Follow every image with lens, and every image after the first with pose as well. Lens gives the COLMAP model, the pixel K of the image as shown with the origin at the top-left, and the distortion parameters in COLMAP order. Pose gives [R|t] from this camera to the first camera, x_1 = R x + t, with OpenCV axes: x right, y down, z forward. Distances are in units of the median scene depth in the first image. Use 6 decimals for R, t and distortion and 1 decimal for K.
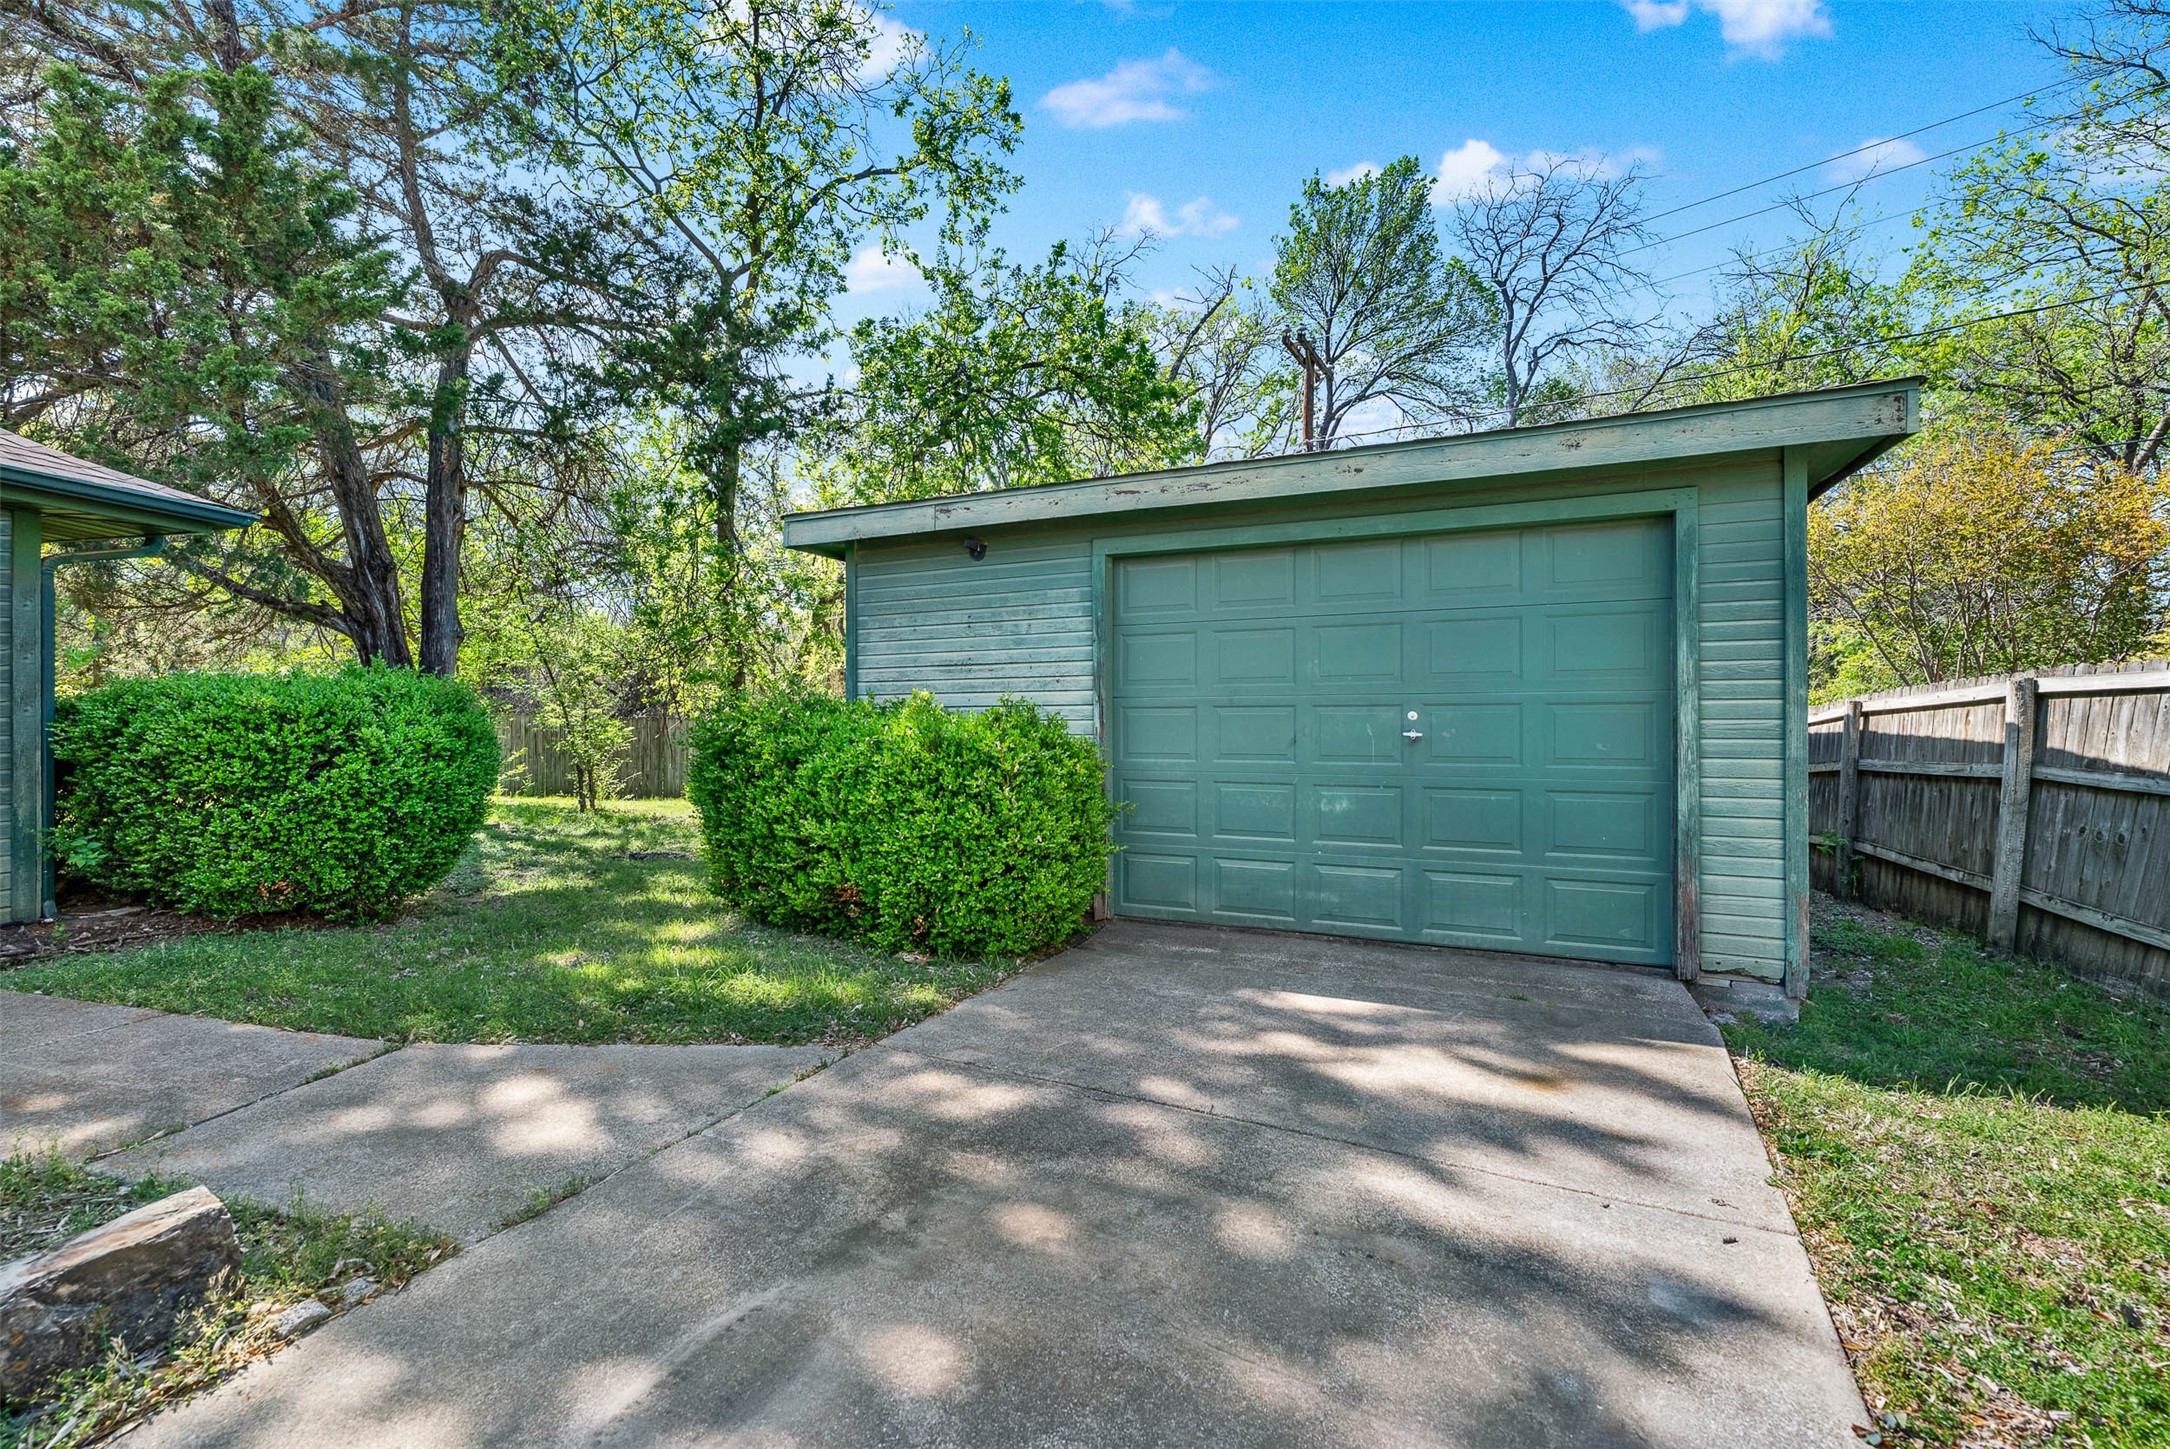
lens RADIAL K [[898.4, 0, 1085.0], [0, 898.4, 724.5], [0, 0, 1]] dist [0.000028, -0.000232]
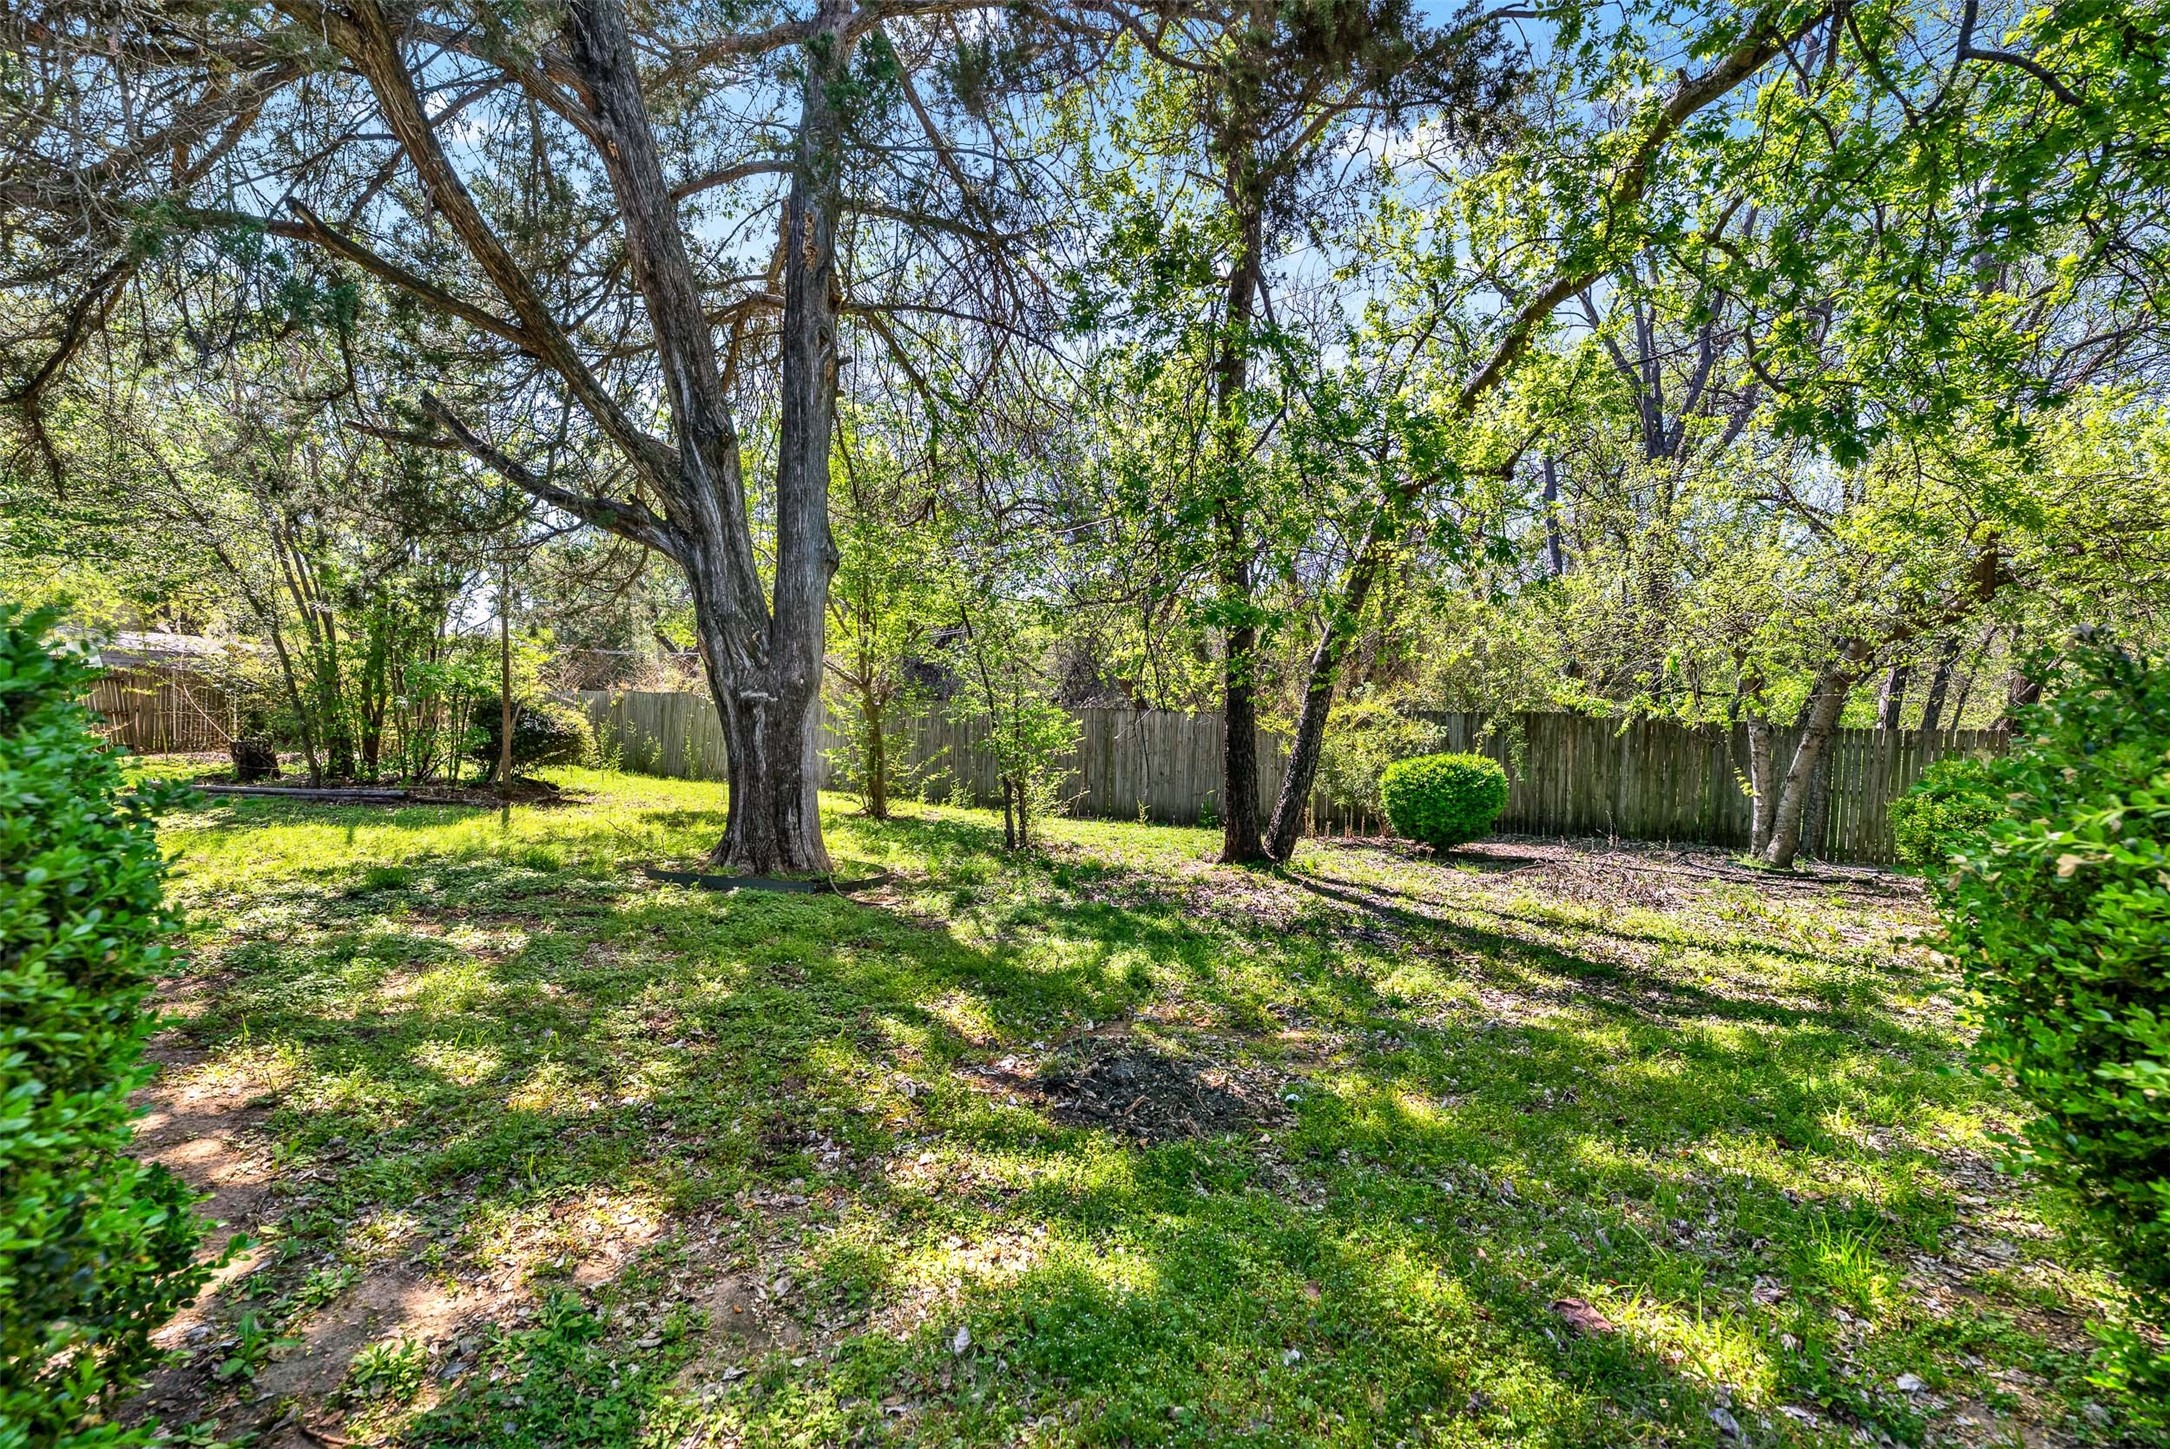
lens RADIAL K [[917.4, 0, 1085.0], [0, 917.4, 724.5], [0, 0, 1]] dist [0.001664, 0.000040]
pose [[0.899873, 0.021470, -0.435623, -0.680425], [-0.019233, 0.999769, 0.009544, -0.001538], [0.435727, -0.000210, 0.900079, 1.310952]]
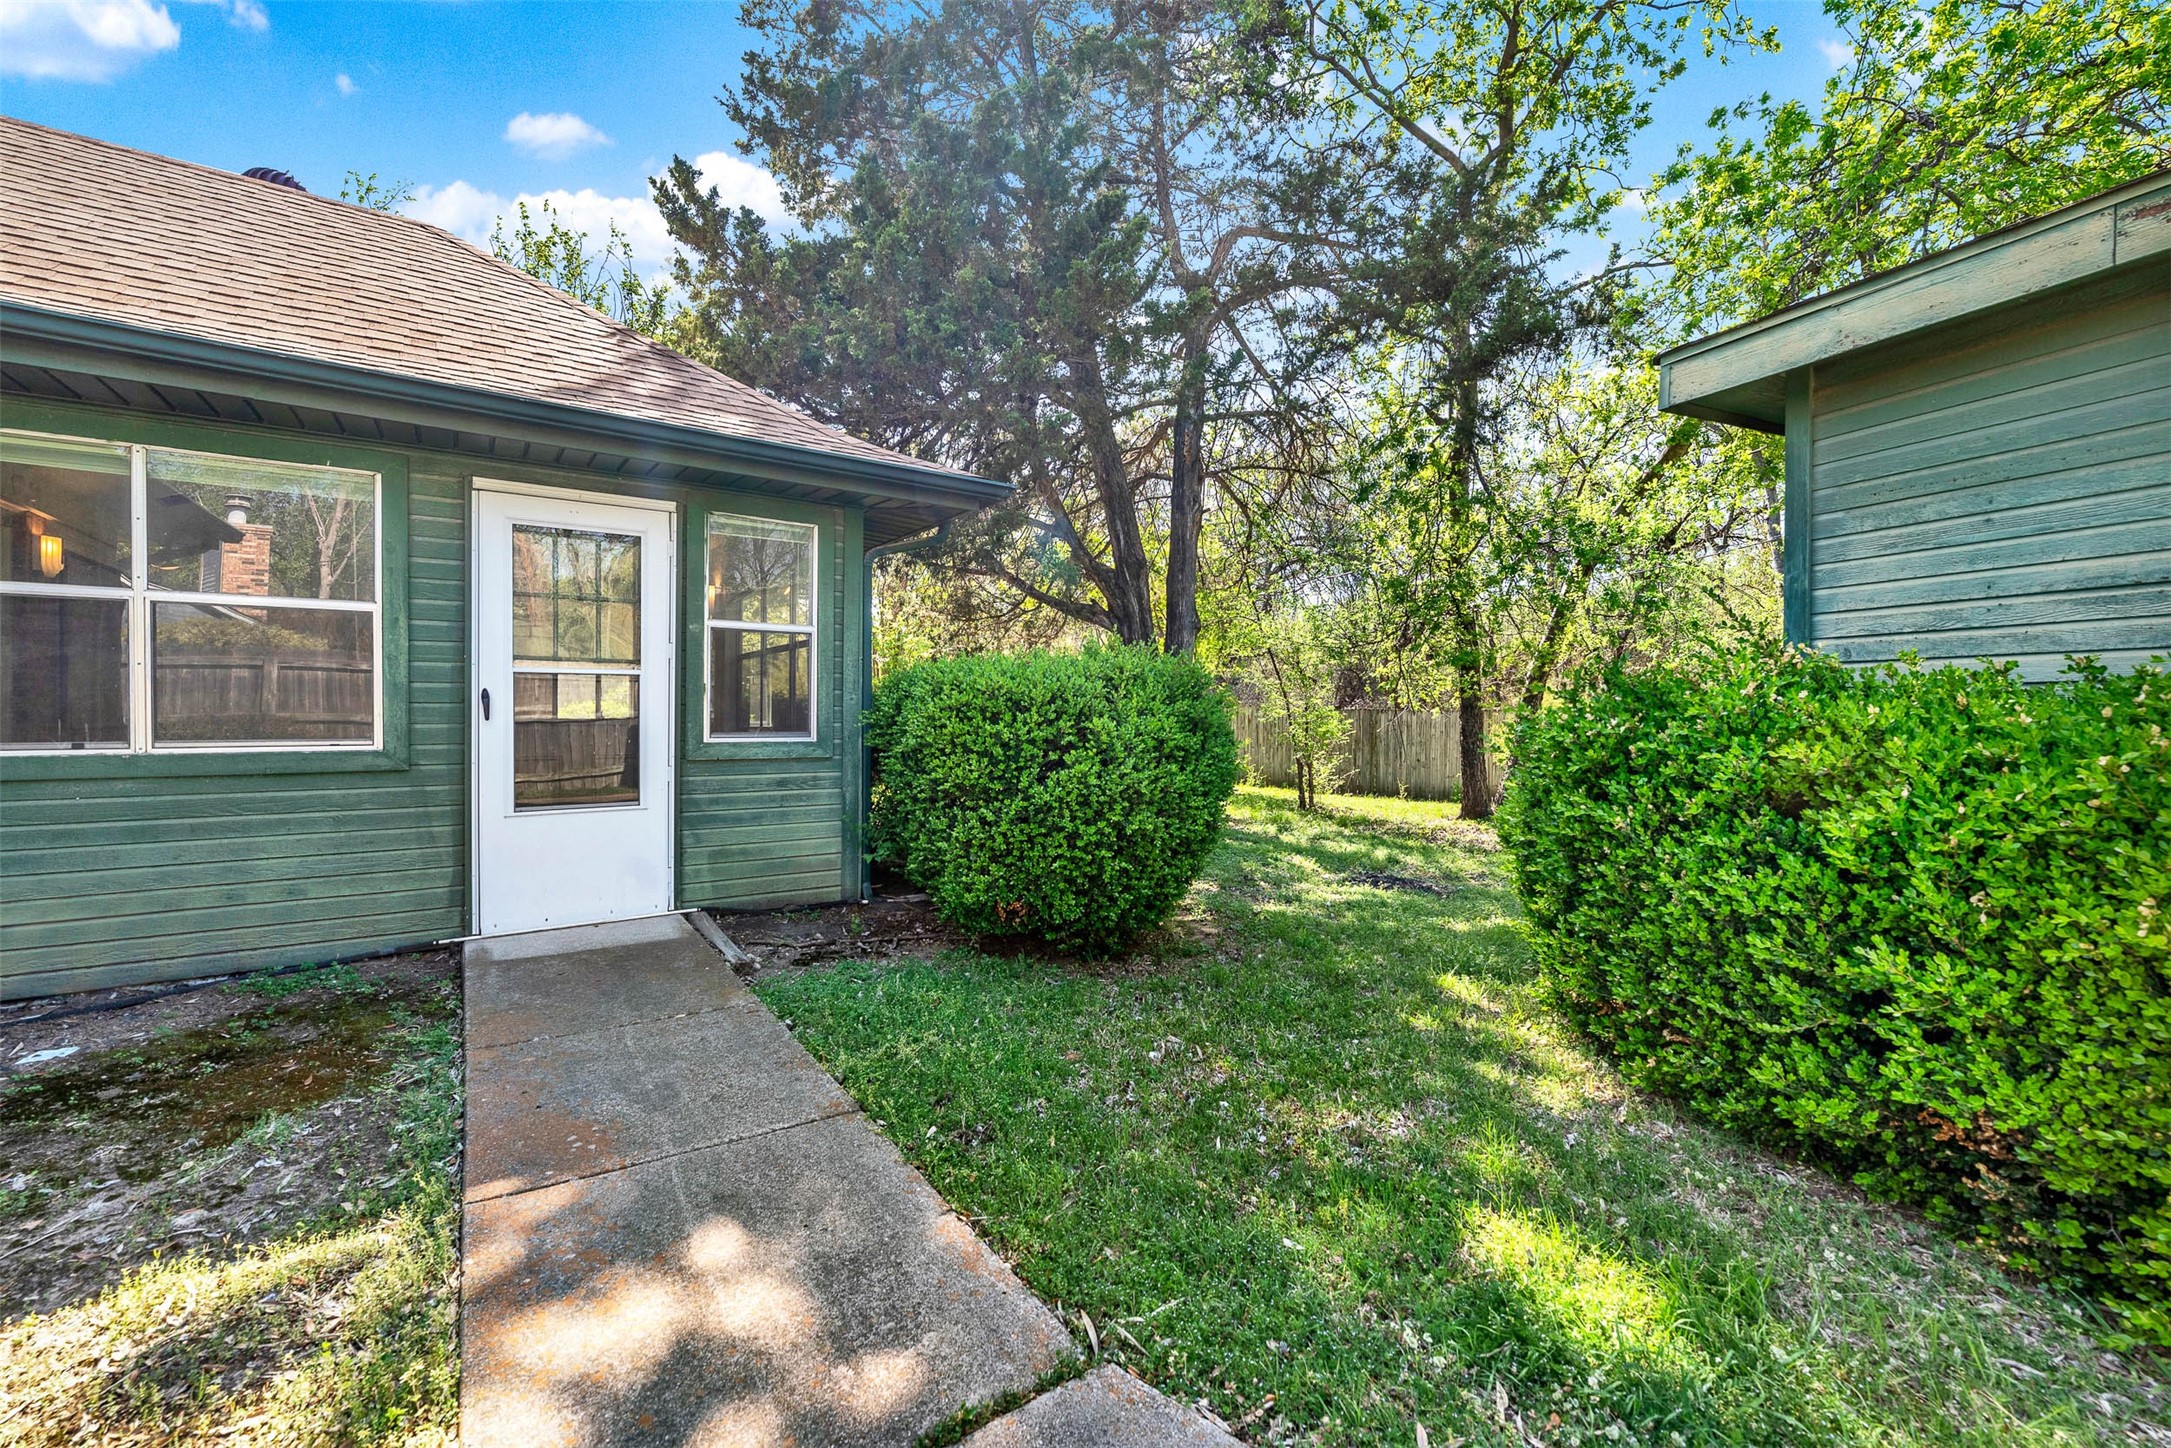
lens RADIAL K [[917.8, 0, 1085.5], [0, 917.8, 724.0], [0, 0, 1]] dist [0.001664, 0.000040]
pose [[0.745126, 0.012549, -0.666806, -0.248979], [-0.007466, 0.999917, 0.010476, 0.000060], [0.666882, -0.002827, 0.745158, 0.362627]]
